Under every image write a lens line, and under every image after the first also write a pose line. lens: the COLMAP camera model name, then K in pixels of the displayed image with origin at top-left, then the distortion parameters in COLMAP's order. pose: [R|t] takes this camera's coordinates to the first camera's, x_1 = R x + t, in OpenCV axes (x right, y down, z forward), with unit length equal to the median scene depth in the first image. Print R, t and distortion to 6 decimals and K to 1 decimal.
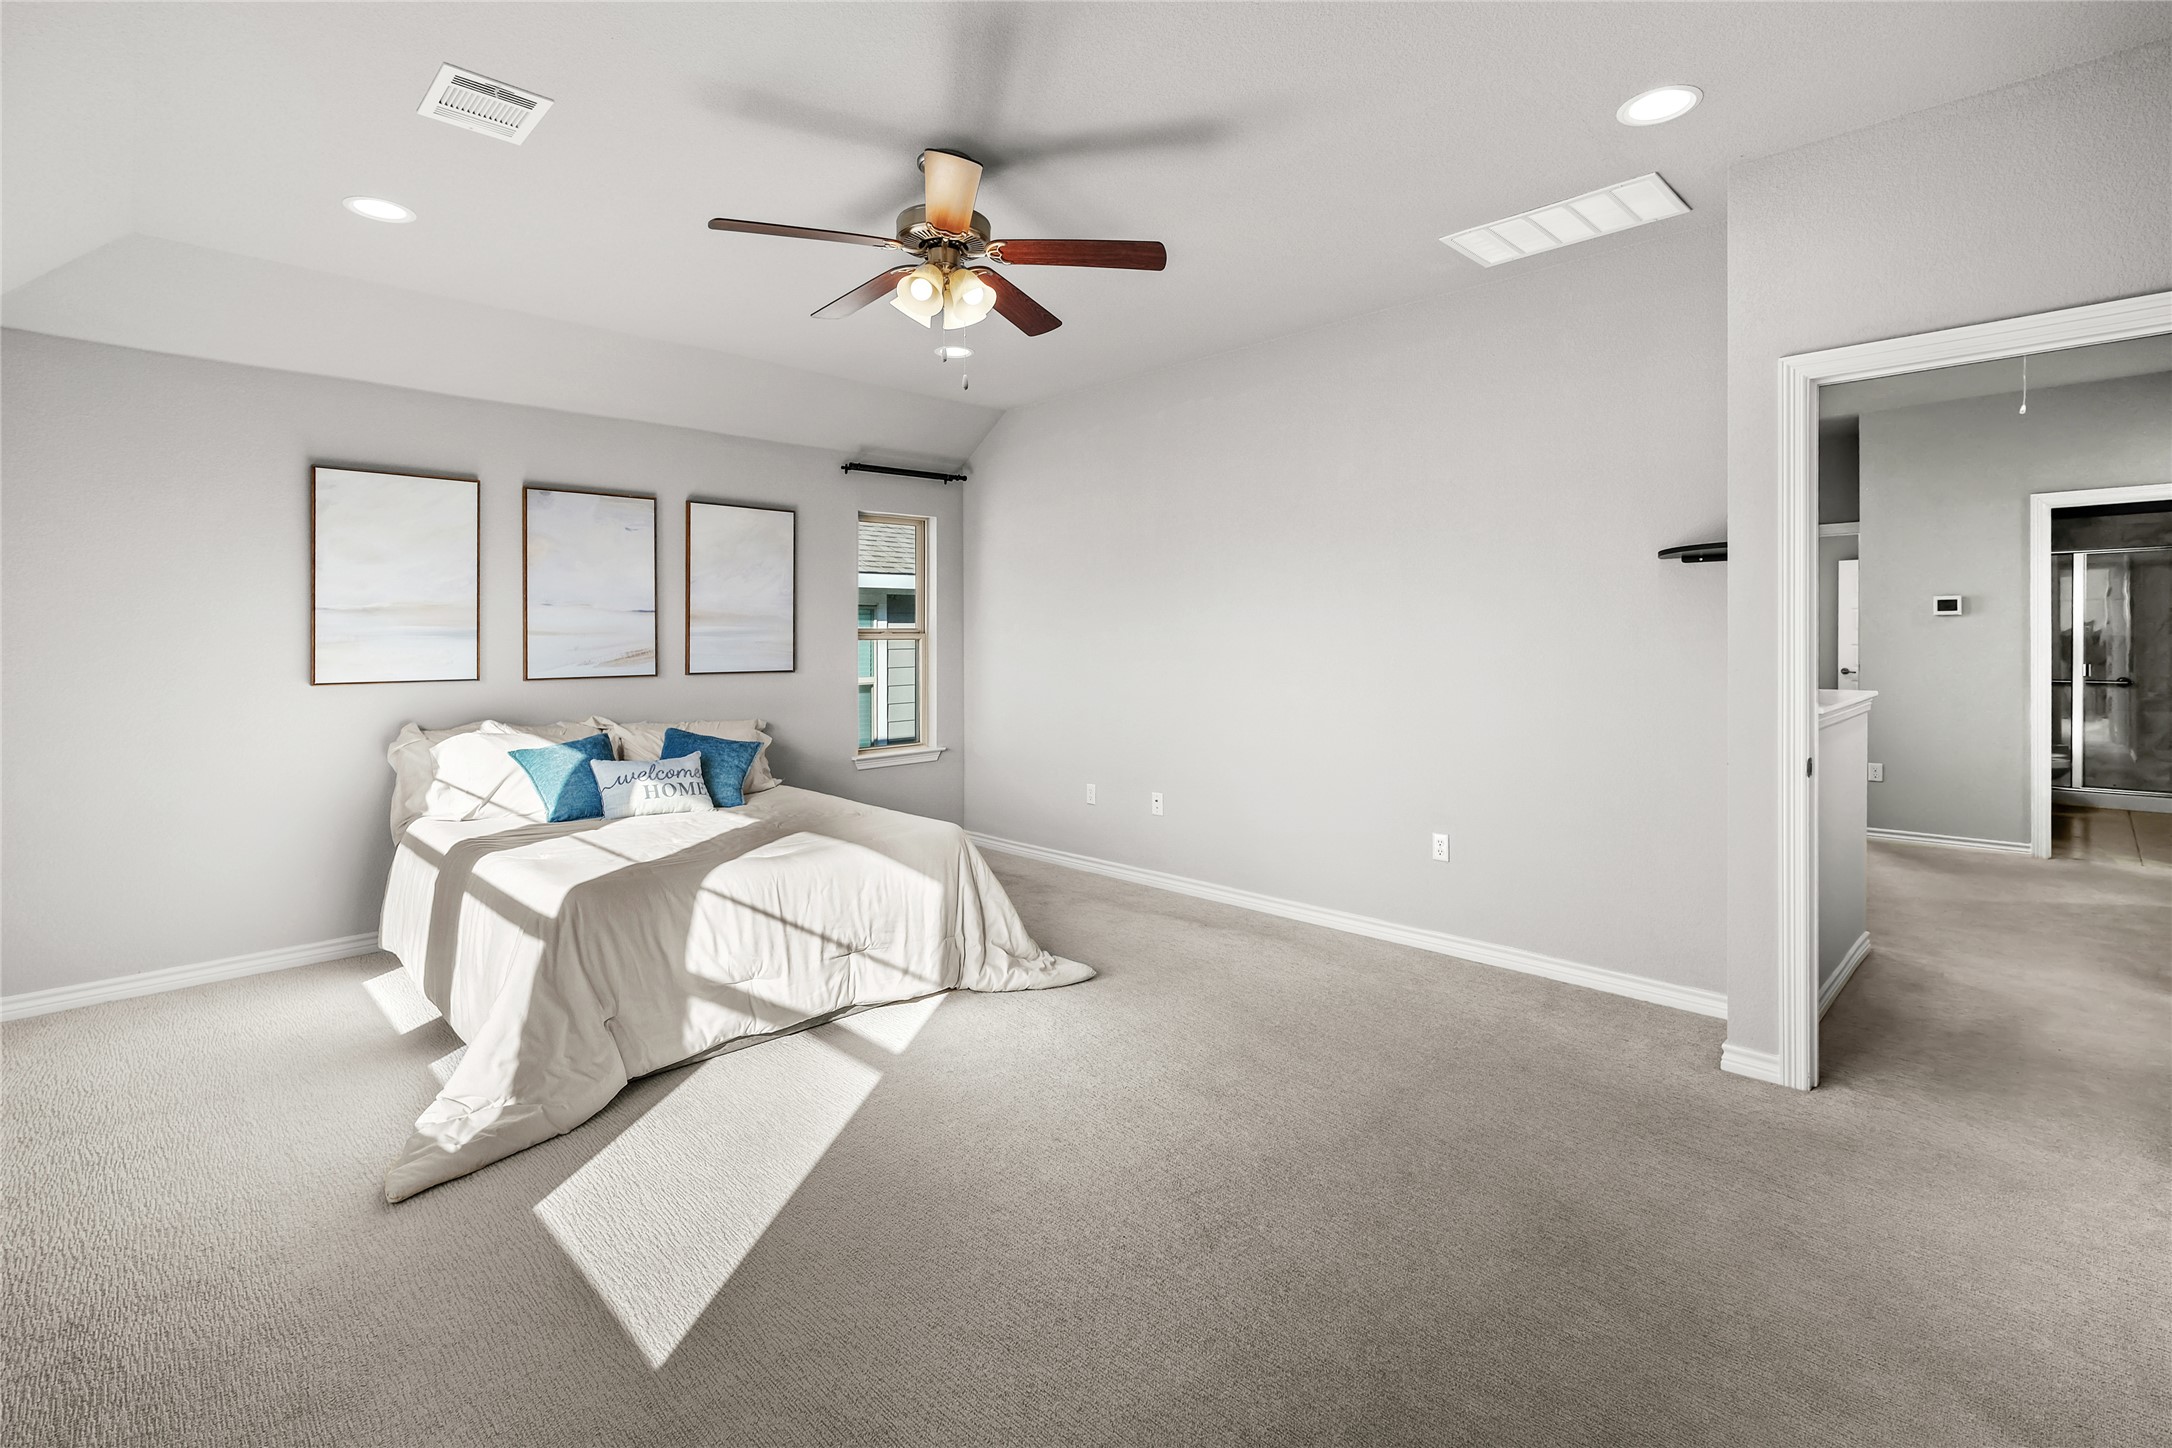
lens RADIAL K [[961.9, 0, 1079.7], [0, 961.9, 671.5], [0, 0, 1]] dist [-0.033725, -0.000002]
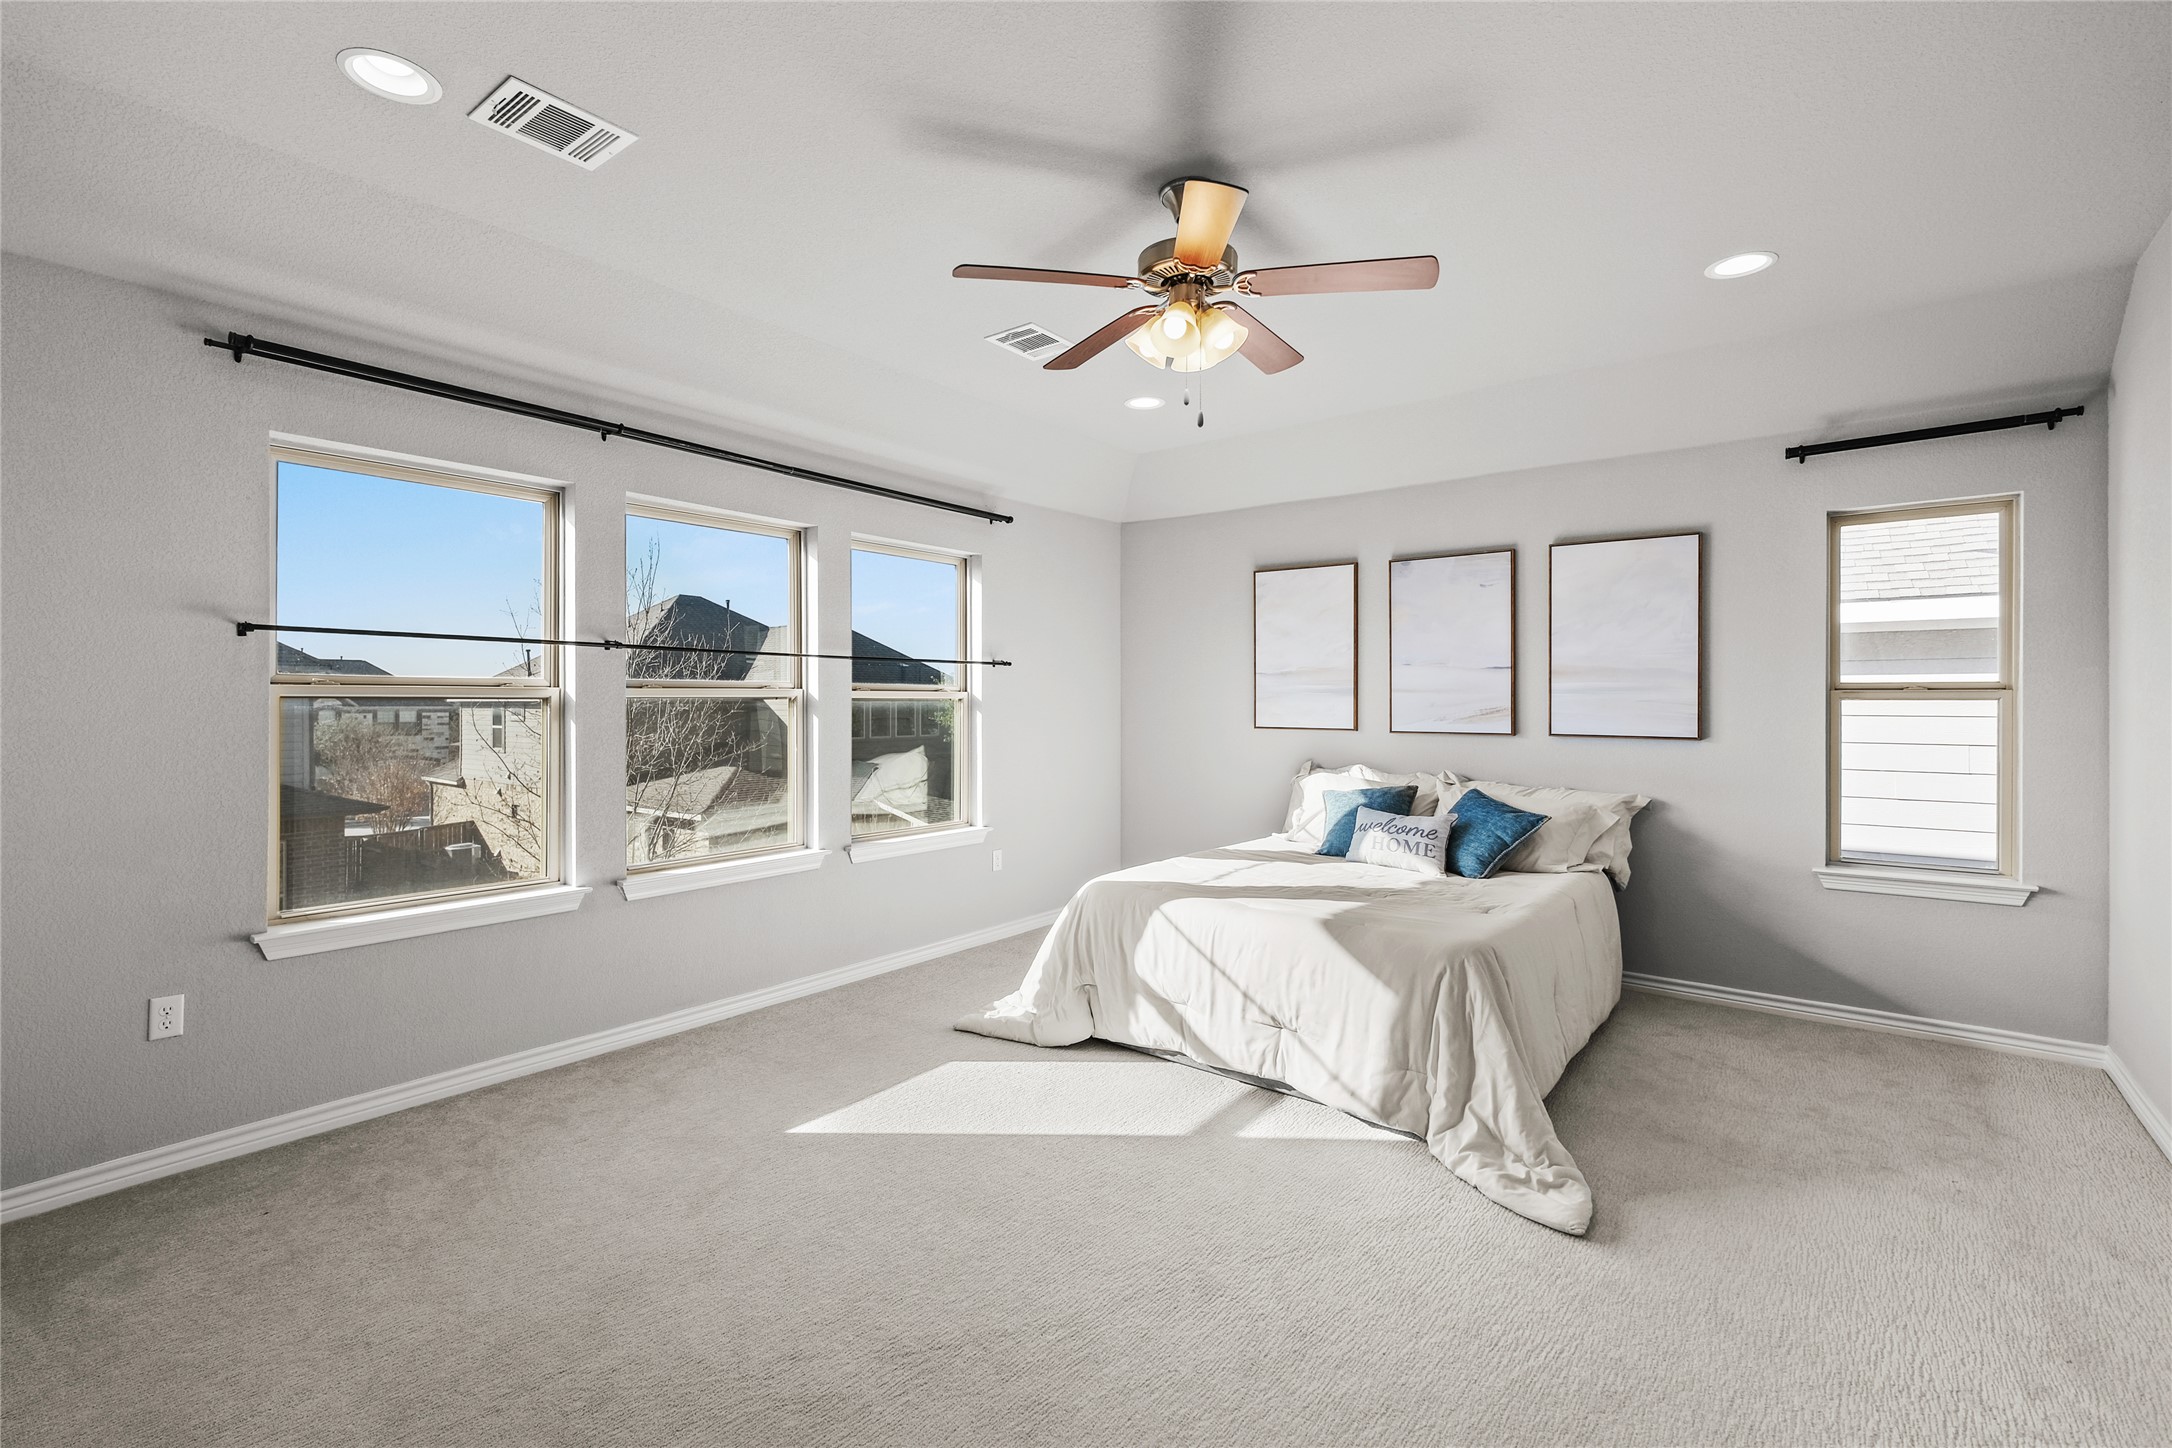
lens RADIAL K [[961.2, 0, 1091.6], [0, 961.2, 712.7], [0, 0, 1]] dist [-0.000147, -0.000159]
pose [[0.122946, 0.020930, -0.992193, 0.650848], [-0.035073, 0.999245, 0.016733, -0.026514], [0.991793, 0.032742, 0.123587, 0.654420]]
